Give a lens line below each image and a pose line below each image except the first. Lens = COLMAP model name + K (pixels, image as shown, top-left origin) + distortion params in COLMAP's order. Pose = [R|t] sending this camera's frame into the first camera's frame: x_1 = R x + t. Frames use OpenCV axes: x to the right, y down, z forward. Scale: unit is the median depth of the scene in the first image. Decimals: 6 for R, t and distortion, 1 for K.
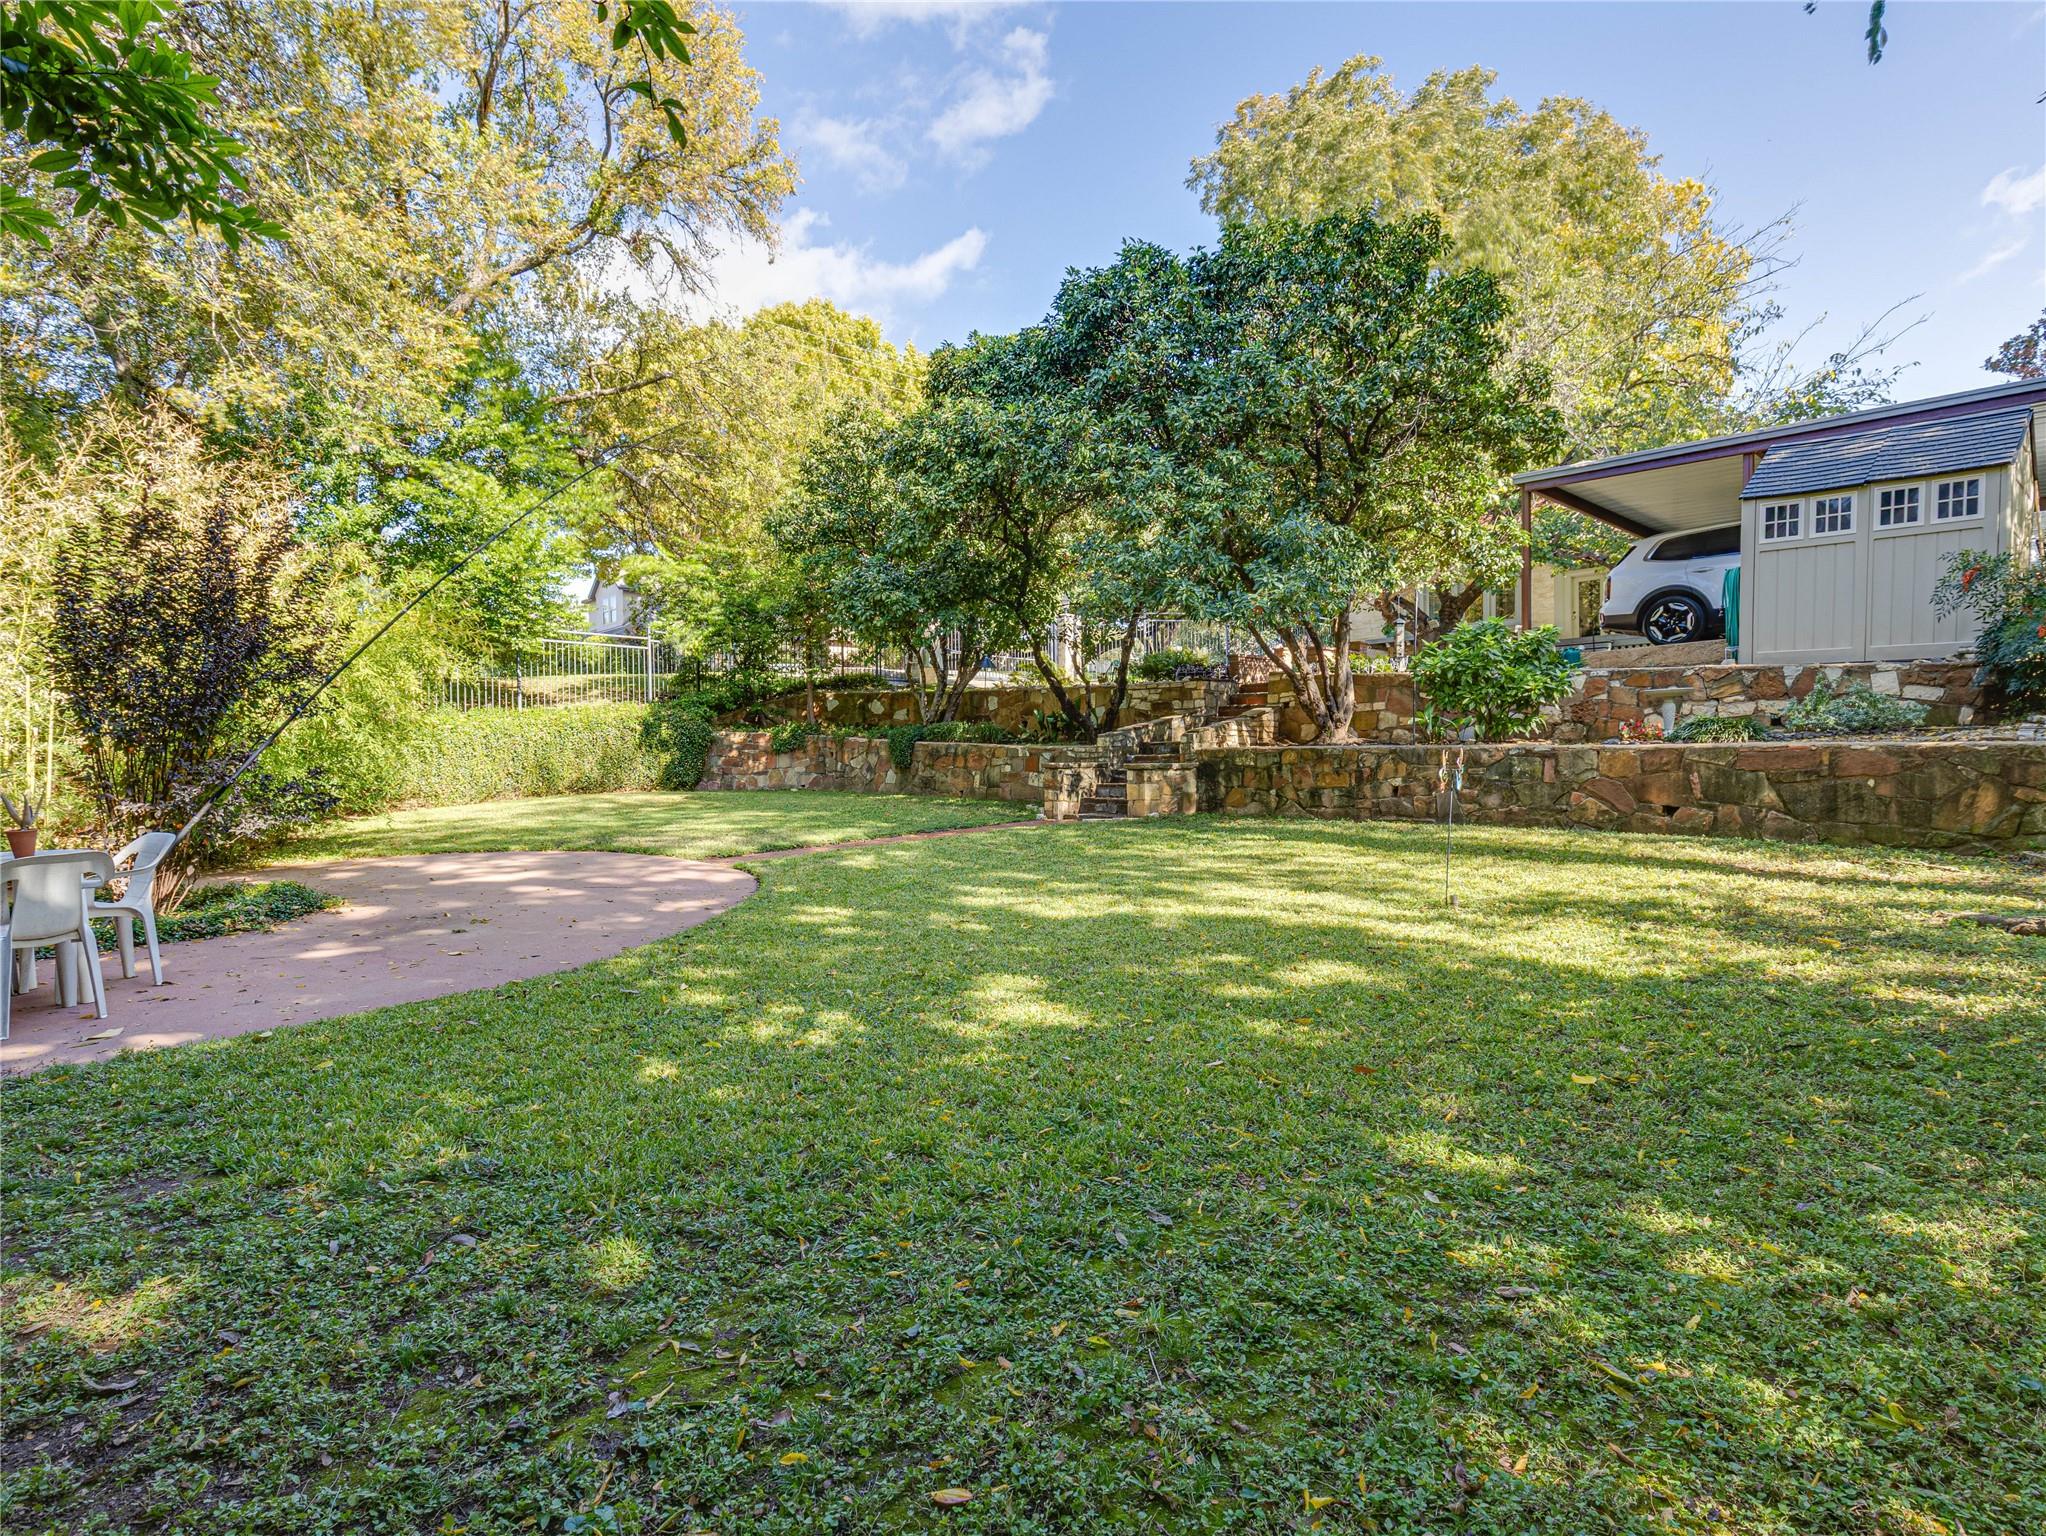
lens RADIAL K [[1053.6, 0, 1021.4], [0, 1053.6, 774.1], [0, 0, 1]] dist [0.005022, 0.003735]
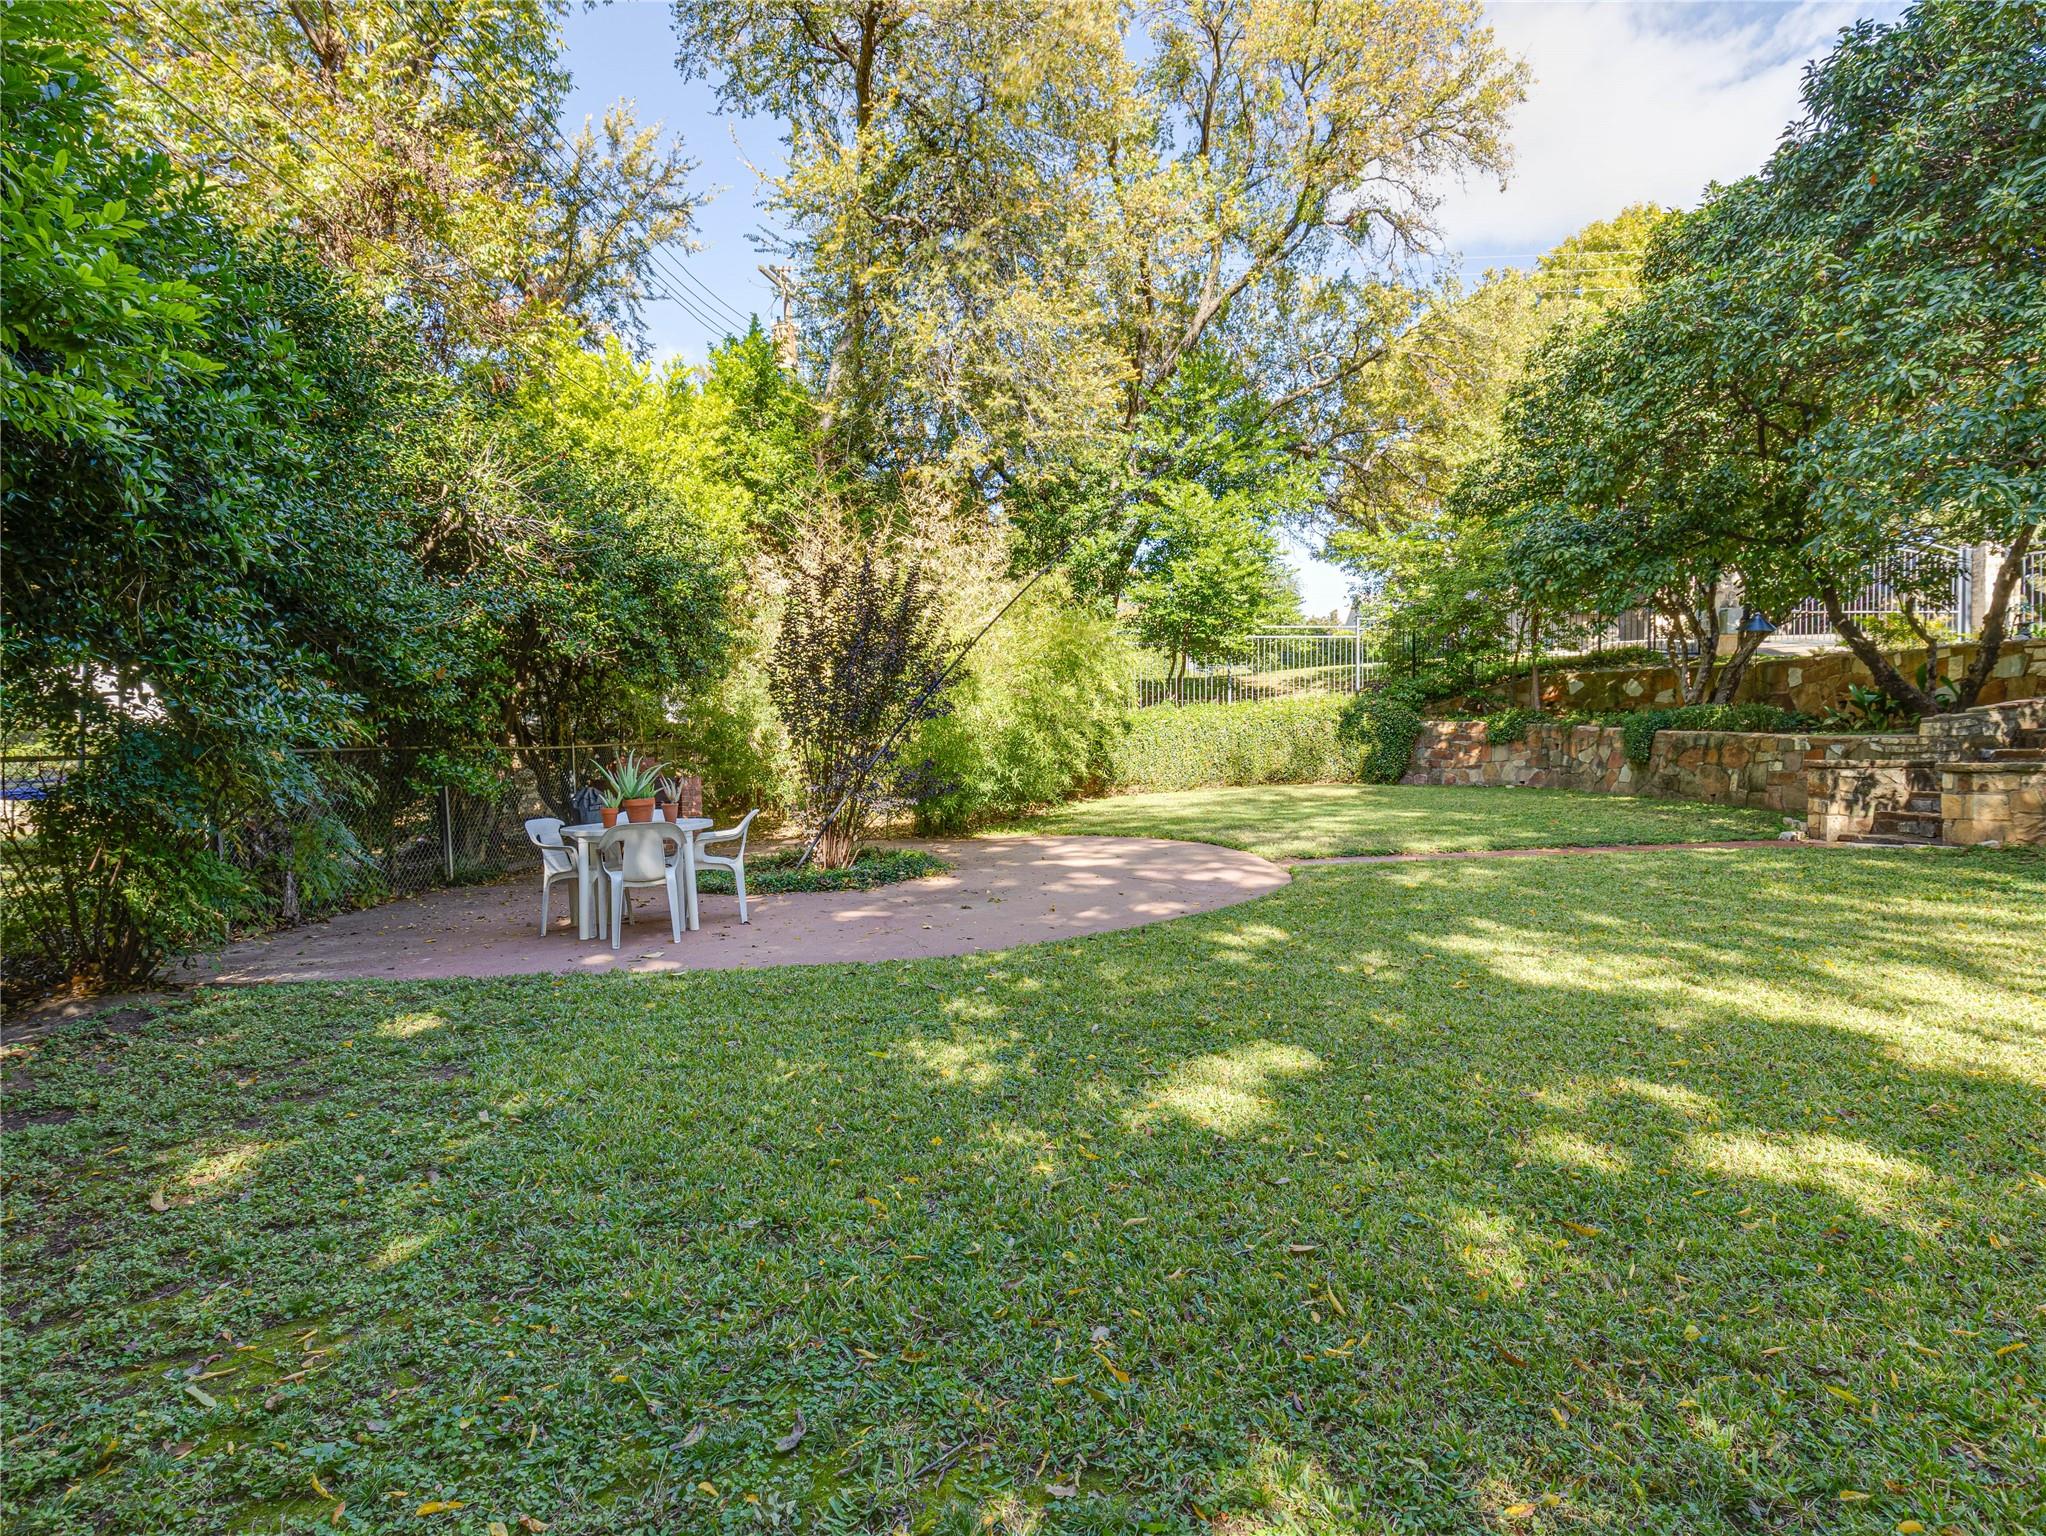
lens RADIAL K [[1053.6, 0, 1022.1], [0, 1053.6, 761.8], [0, 0, 1]] dist [0.005022, 0.003735]
pose [[0.711337, 0.011823, -0.702752, 0.117080], [-0.012097, 0.999916, 0.004578, -0.005087], [0.702747, 0.005244, 0.711420, 0.100224]]
